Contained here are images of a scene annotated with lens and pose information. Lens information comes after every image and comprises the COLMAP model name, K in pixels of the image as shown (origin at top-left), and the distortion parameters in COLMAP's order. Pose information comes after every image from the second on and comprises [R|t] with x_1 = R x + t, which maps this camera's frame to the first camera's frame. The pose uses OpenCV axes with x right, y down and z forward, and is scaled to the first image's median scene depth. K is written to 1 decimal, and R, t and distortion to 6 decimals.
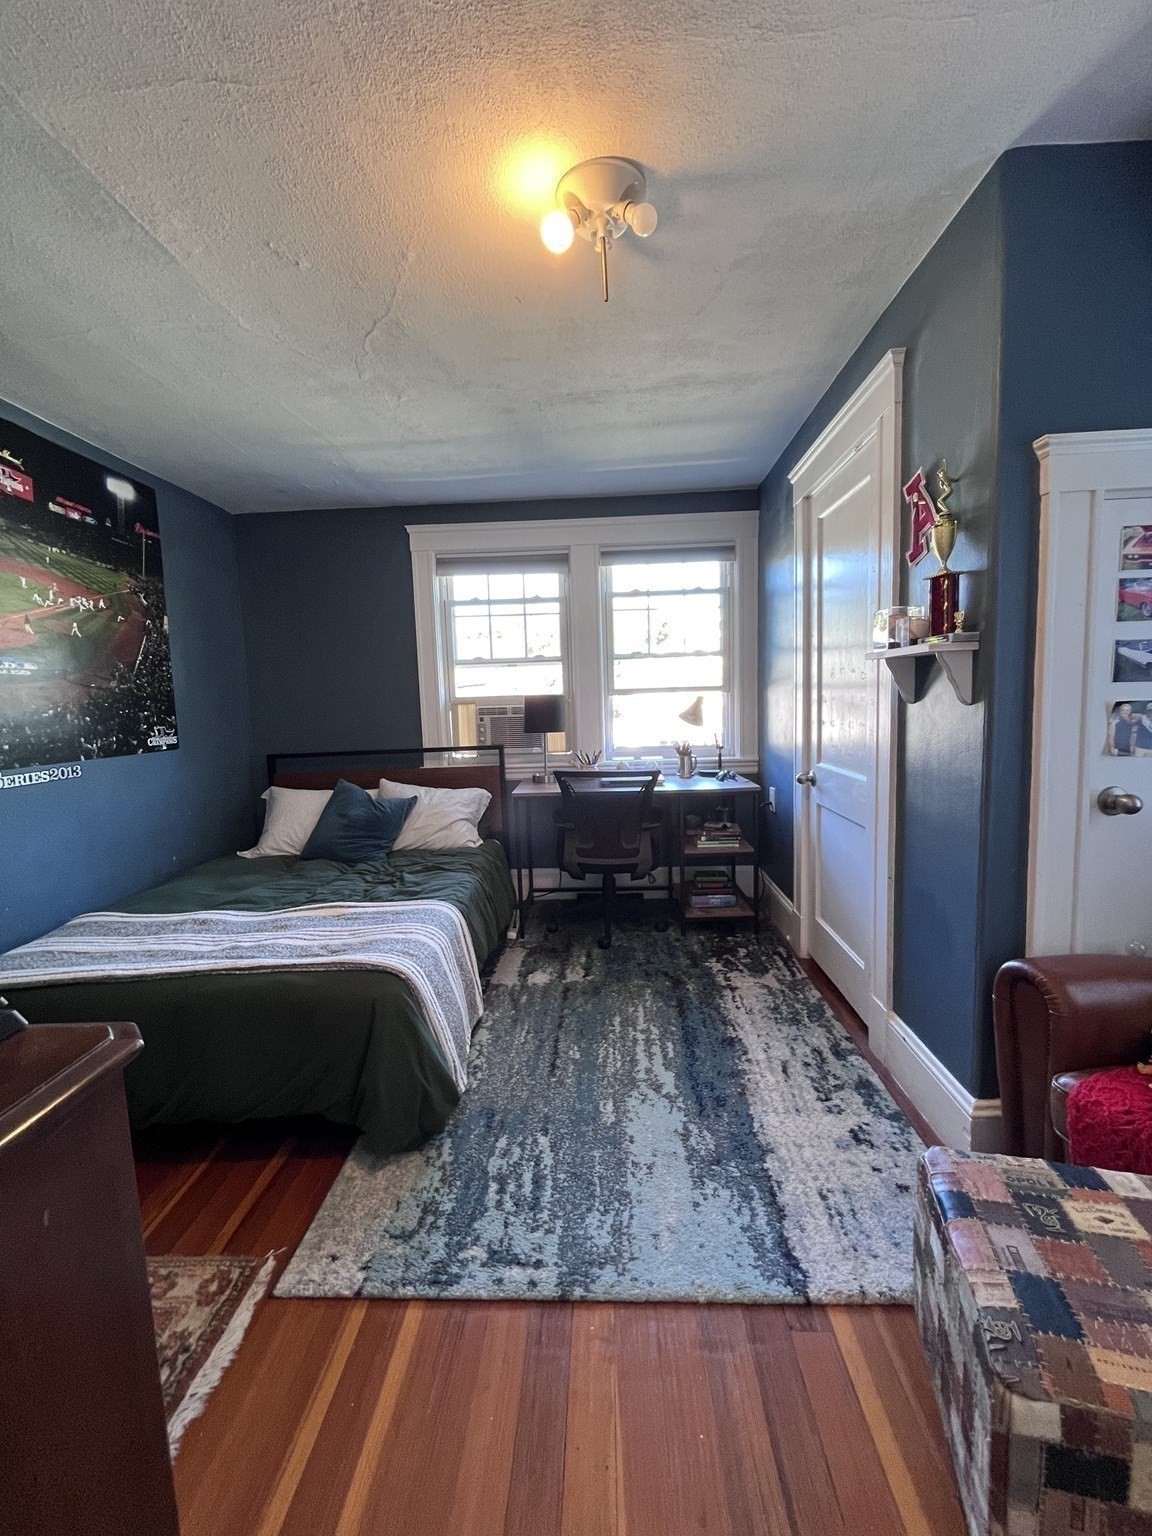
lens RADIAL K [[630.2, 0, 583.6], [0, 630.2, 763.6], [0, 0, 1]] dist [-0.000779, 0.000662]
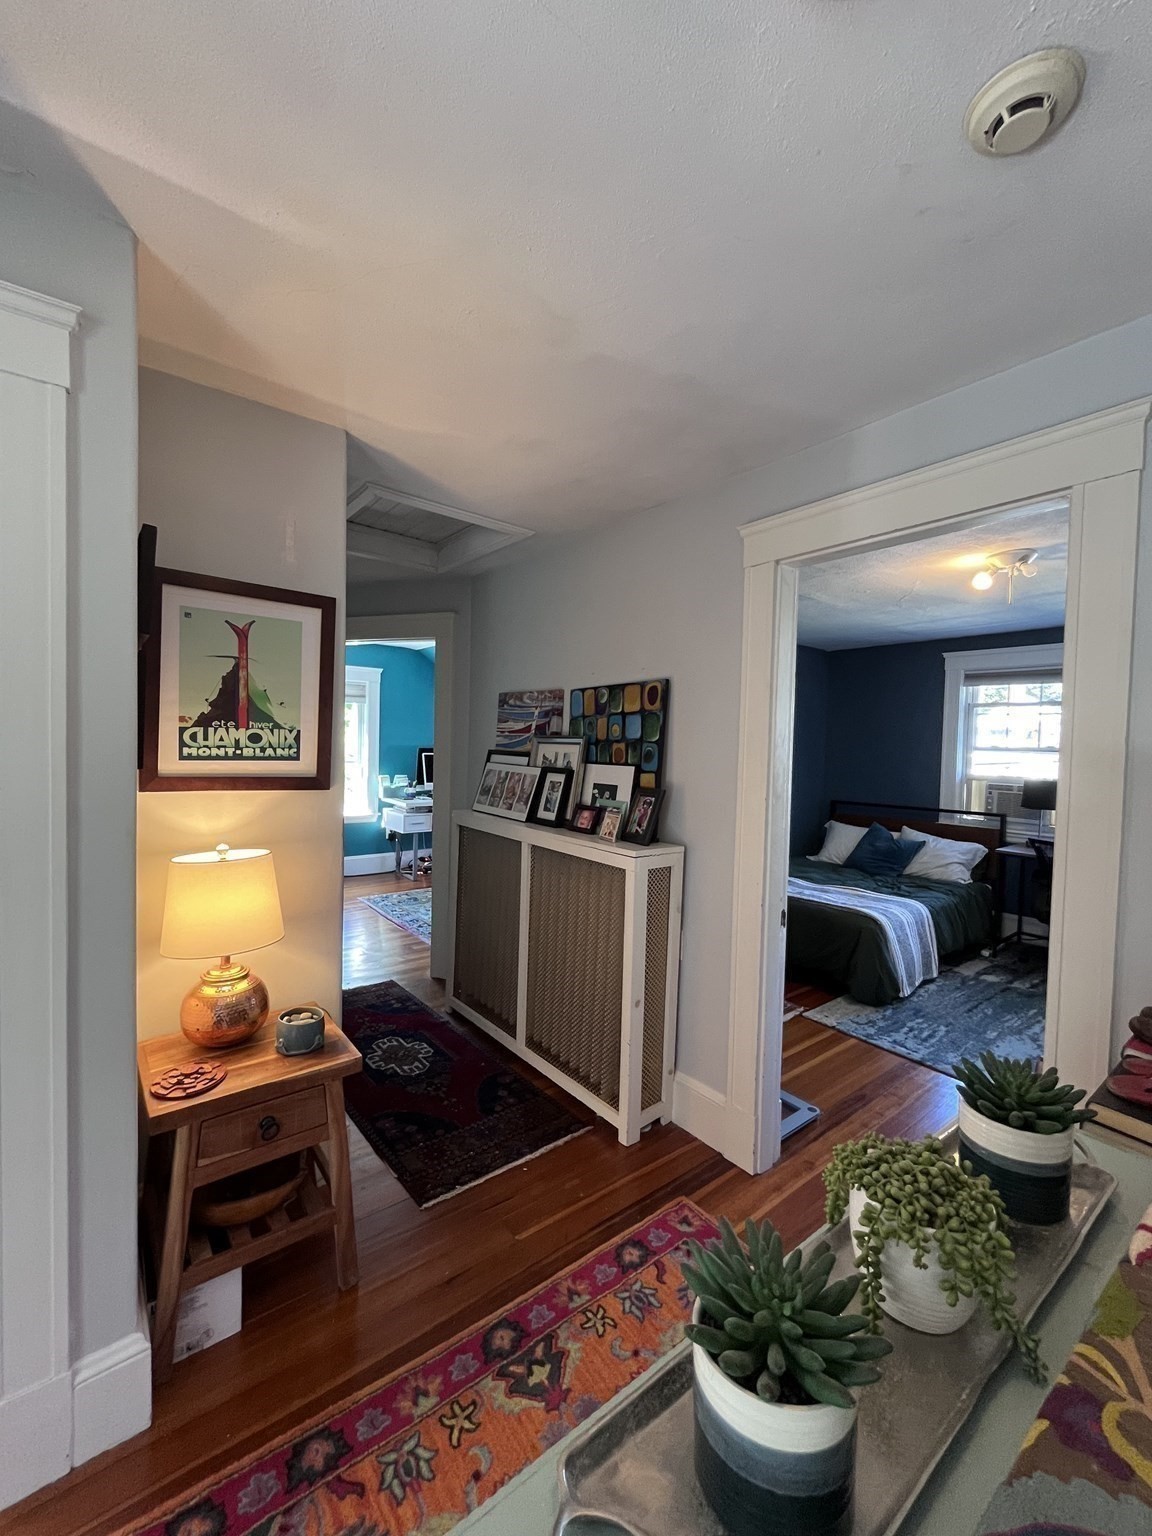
lens RADIAL K [[630.2, 0, 579.3], [0, 630.2, 767.0], [0, 0, 1]] dist [-0.000779, 0.000662]
pose [[0.648662, 0.077955, -0.757074, 0.309293], [-0.127044, 0.991874, -0.006719, -0.006488], [0.750398, 0.100540, 0.653295, -0.574848]]
